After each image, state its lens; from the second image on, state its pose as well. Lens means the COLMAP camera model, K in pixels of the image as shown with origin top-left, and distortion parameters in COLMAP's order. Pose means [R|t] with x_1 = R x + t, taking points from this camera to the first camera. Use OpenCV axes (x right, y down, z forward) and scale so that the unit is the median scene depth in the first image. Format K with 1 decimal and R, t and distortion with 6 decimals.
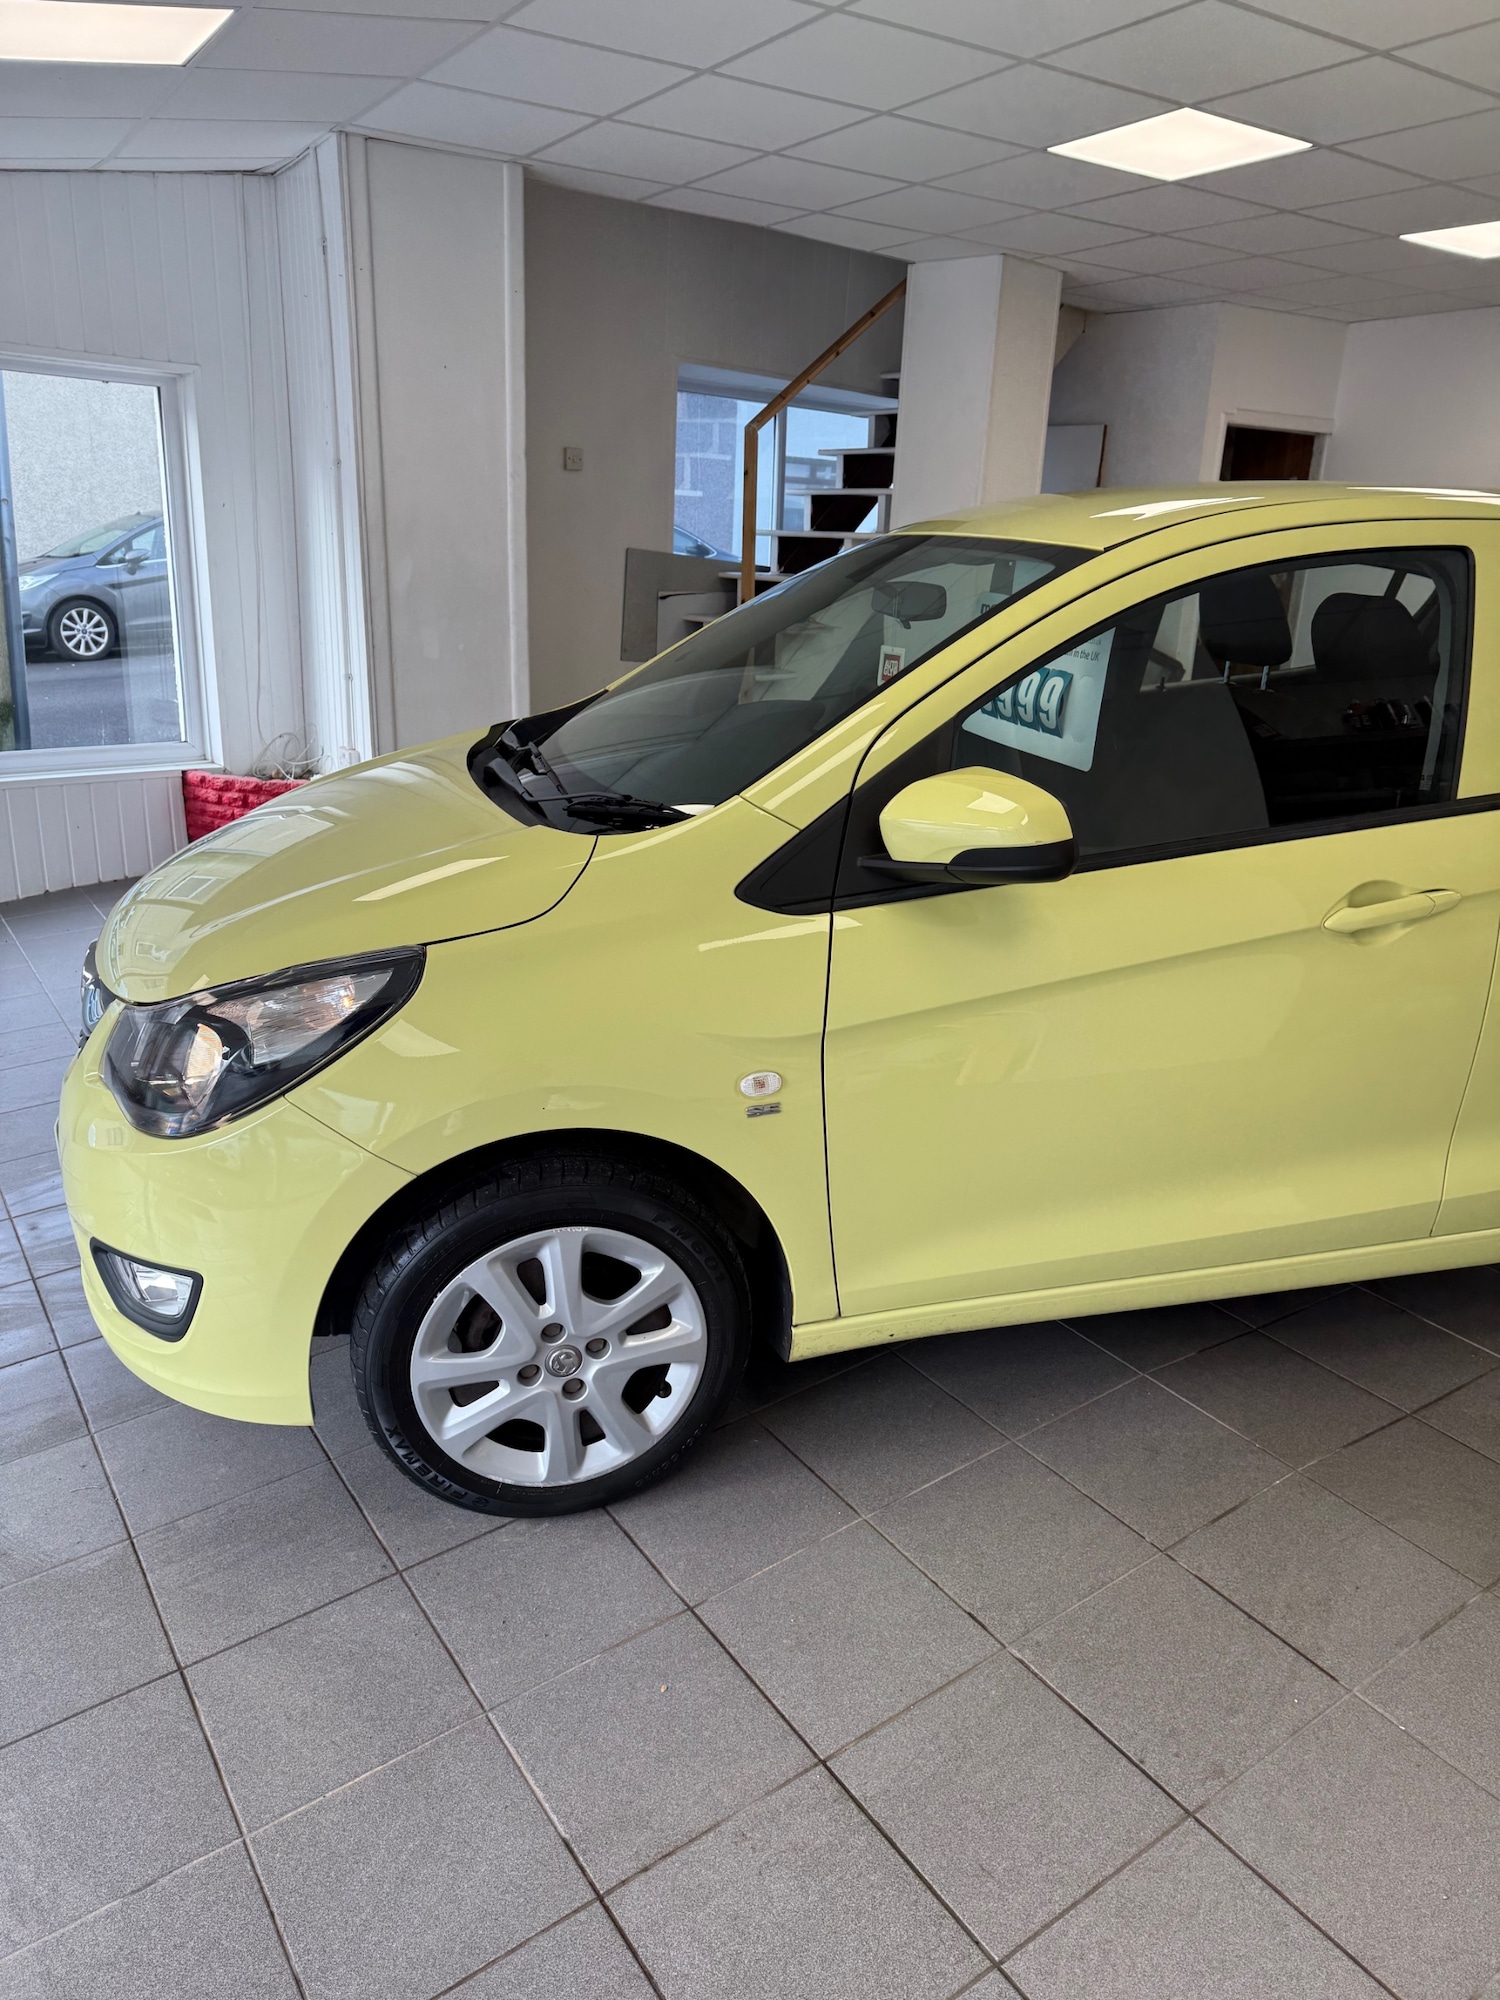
lens RADIAL K [[1378.2, 0, 749.3], [0, 1378.2, 996.9], [0, 0, 1]] dist [0.010692, -0.008614]
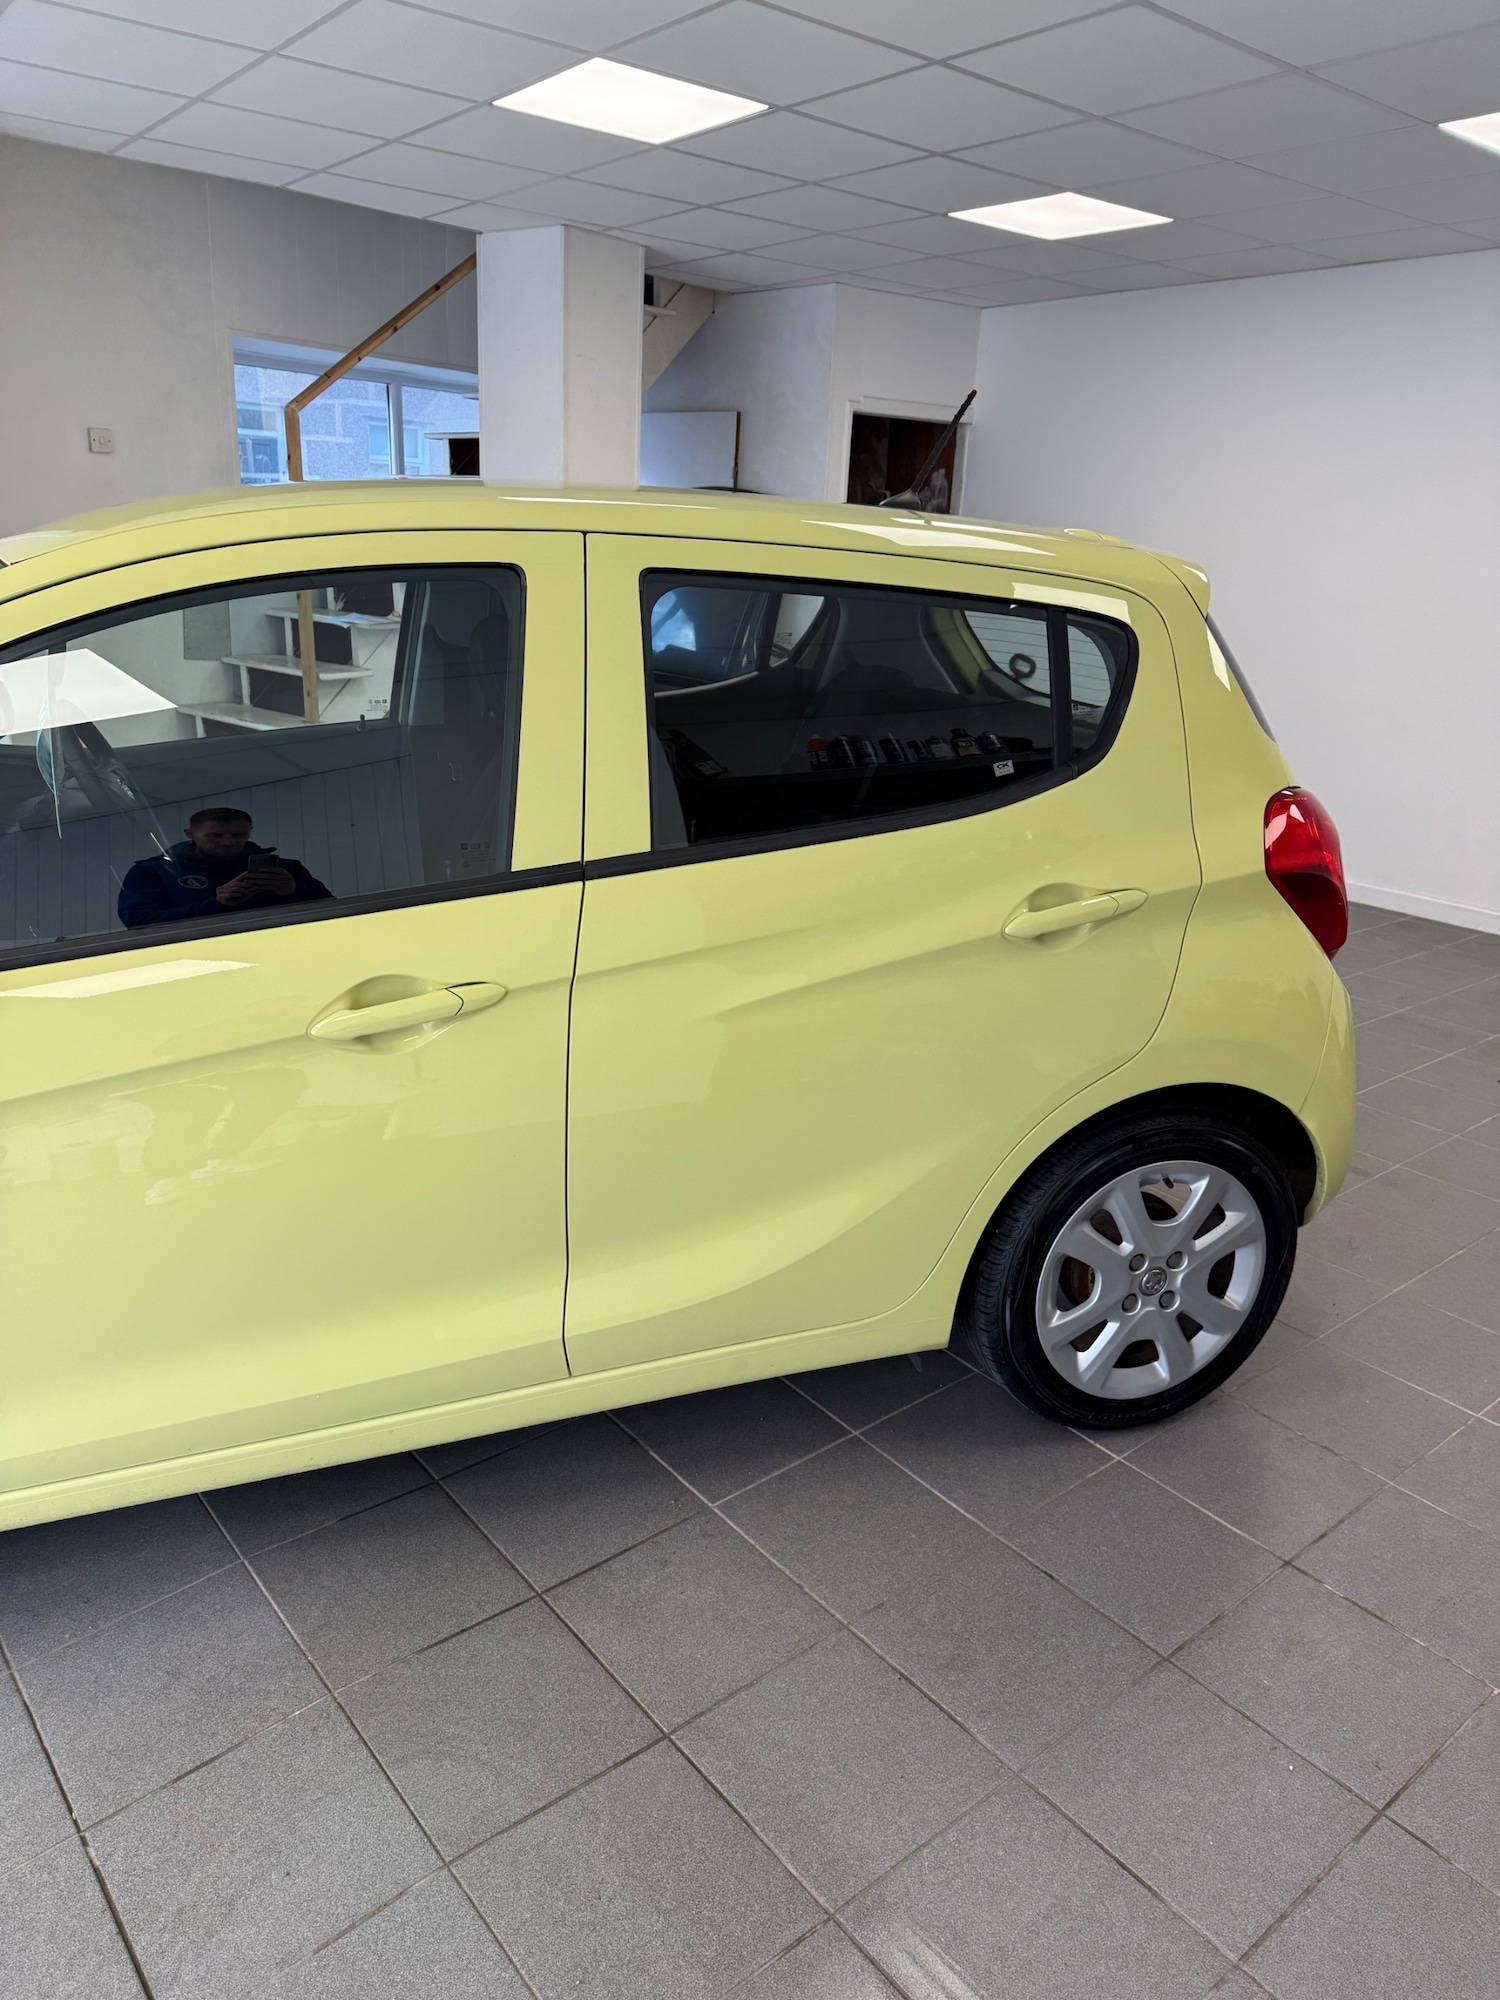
lens RADIAL K [[1378.2, 0, 749.3], [0, 1378.2, 996.9], [0, 0, 1]] dist [0.010692, -0.008614]
pose [[0.996458, -0.021852, 0.081198, 0.248084], [0.021046, 0.999720, 0.010773, -0.031218], [-0.081410, -0.009026, 0.996640, 0.070111]]
